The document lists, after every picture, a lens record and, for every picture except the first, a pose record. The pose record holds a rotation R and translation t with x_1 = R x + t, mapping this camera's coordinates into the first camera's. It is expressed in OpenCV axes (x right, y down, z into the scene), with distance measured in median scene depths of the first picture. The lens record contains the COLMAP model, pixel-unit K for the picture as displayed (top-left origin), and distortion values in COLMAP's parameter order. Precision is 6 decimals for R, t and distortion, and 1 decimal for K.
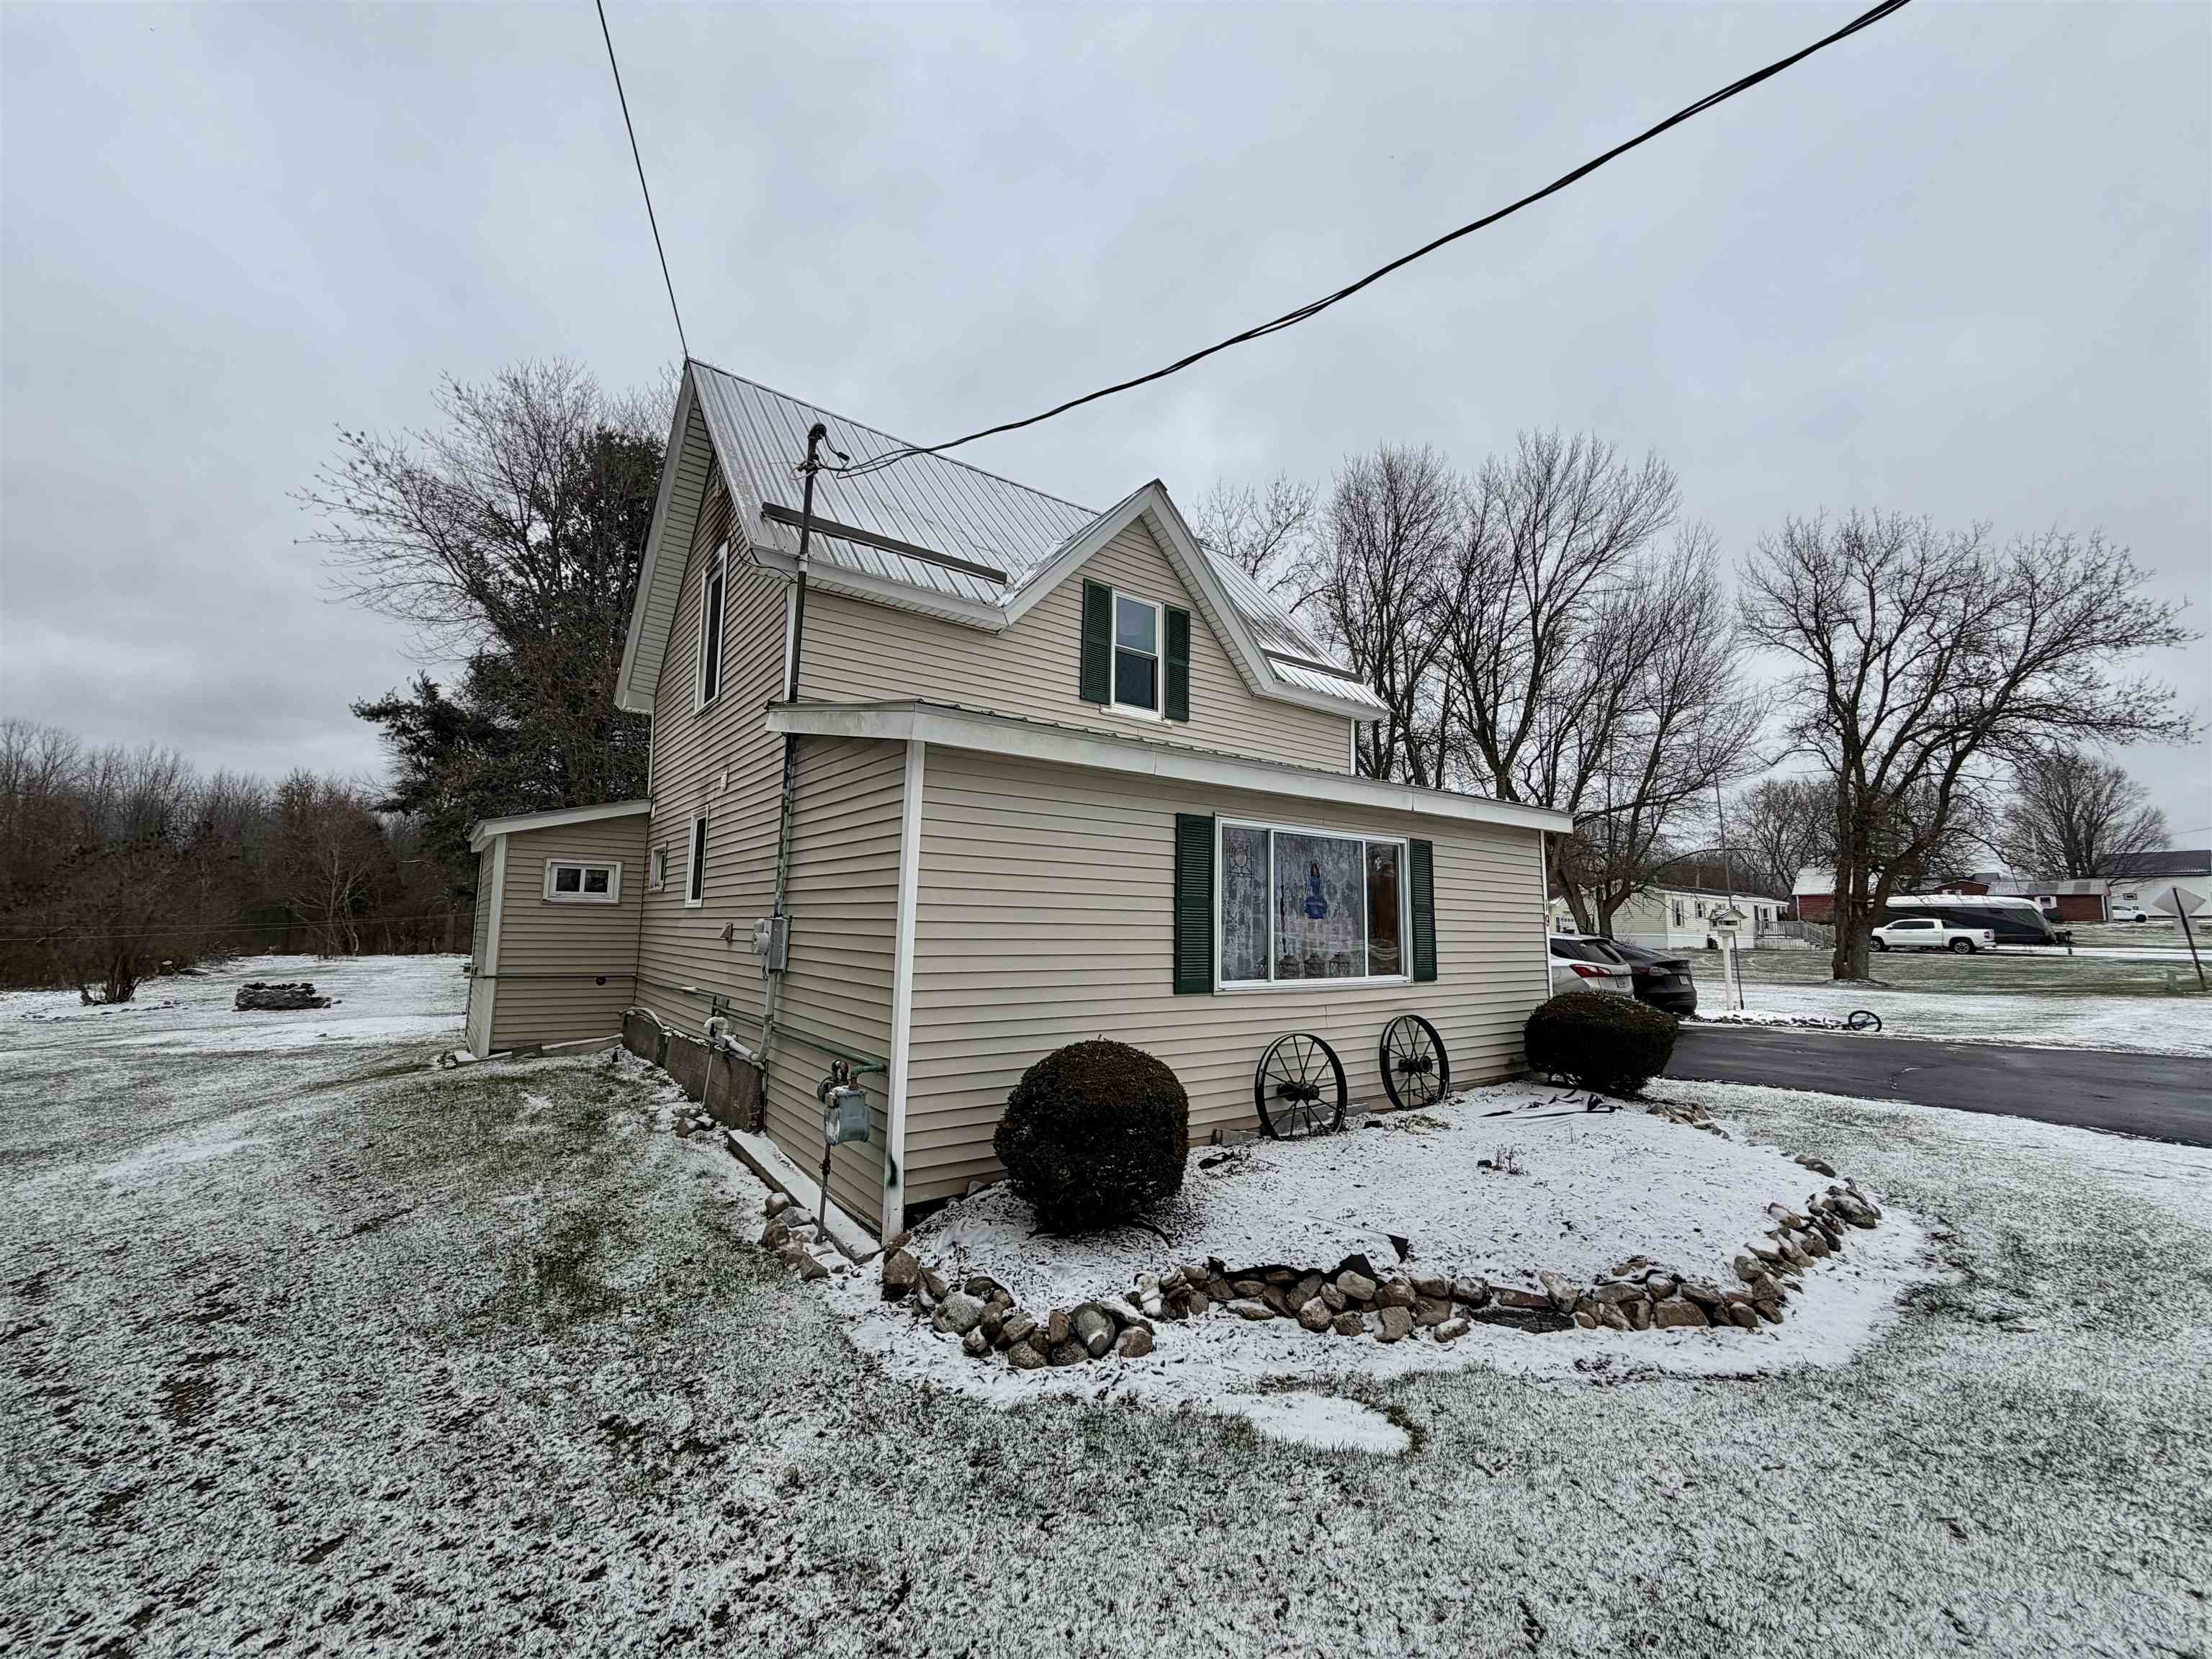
lens RADIAL K [[877.1, 0, 1112.2], [0, 877.1, 829.5], [0, 0, 1]] dist [-0.000003, -0.000188]
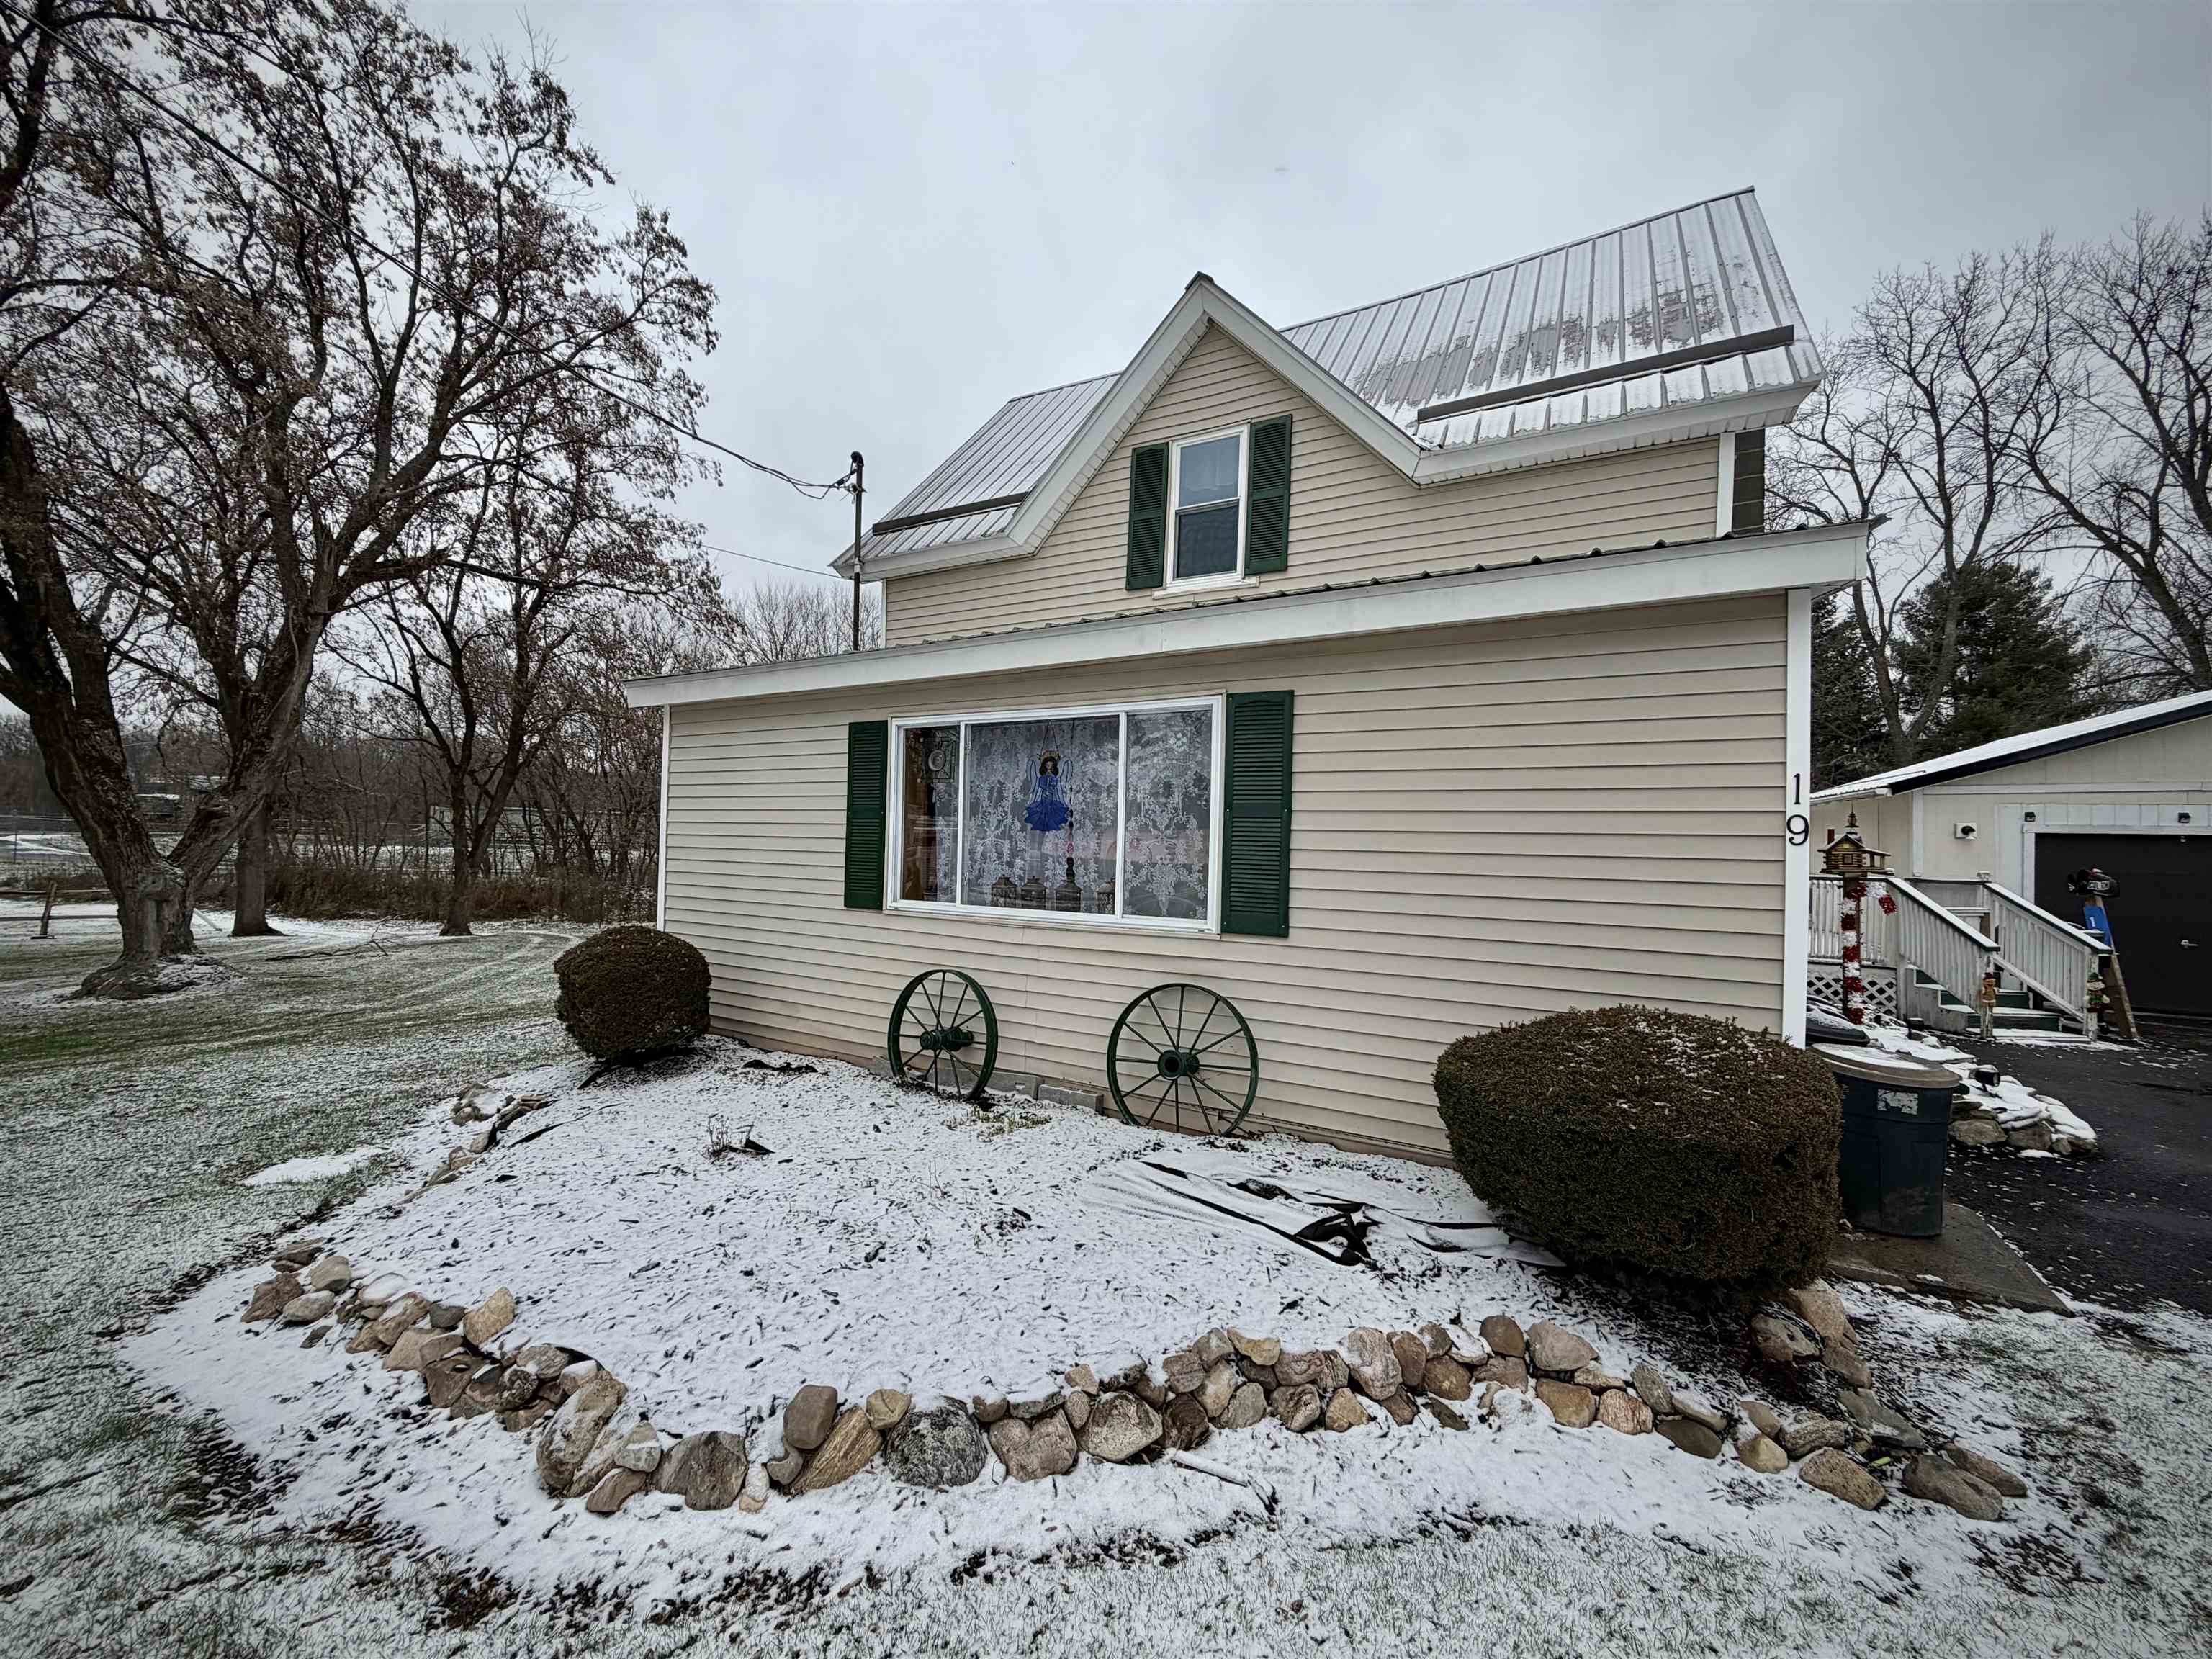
lens RADIAL K [[877.1, 0, 1112.9], [0, 877.1, 827.6], [0, 0, 1]] dist [-0.000003, -0.000188]
pose [[0.403529, -0.022422, -0.914692, 0.841577], [0.081269, 0.996627, 0.011423, 0.085833], [0.911350, -0.078945, 0.403990, 0.677406]]
